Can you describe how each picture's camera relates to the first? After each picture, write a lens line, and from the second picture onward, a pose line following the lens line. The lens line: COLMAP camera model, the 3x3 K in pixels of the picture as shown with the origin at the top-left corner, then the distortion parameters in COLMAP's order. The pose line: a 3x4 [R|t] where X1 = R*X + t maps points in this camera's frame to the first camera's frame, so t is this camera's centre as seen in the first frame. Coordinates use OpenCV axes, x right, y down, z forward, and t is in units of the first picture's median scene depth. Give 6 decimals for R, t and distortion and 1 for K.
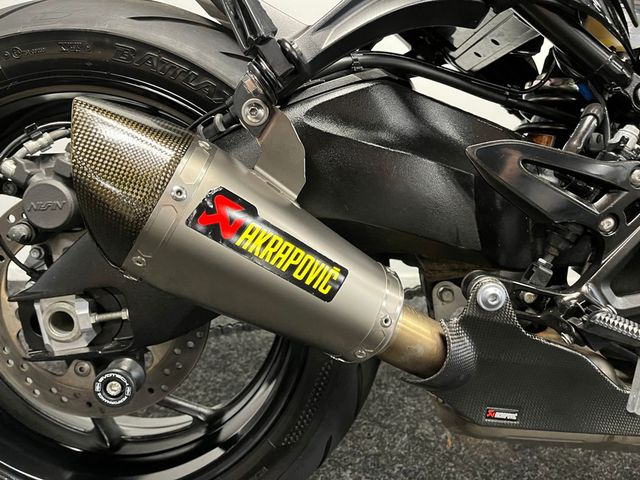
lens RADIAL K [[482.4, 0, 322.7], [0, 482.4, 239.7], [0, 0, 1]] dist [0.064373, -0.079217]
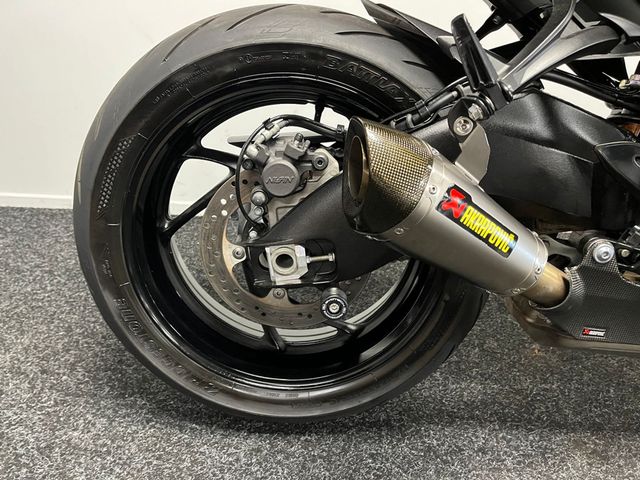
lens RADIAL K [[482.4, 0, 319.5], [0, 482.4, 236.7], [0, 0, 1]] dist [0.064373, -0.079217]
pose [[0.999734, 0.022935, 0.002251, -0.450061], [-0.023016, 0.988734, 0.147902, -0.113659], [0.001167, -0.147915, 0.988999, -0.378231]]
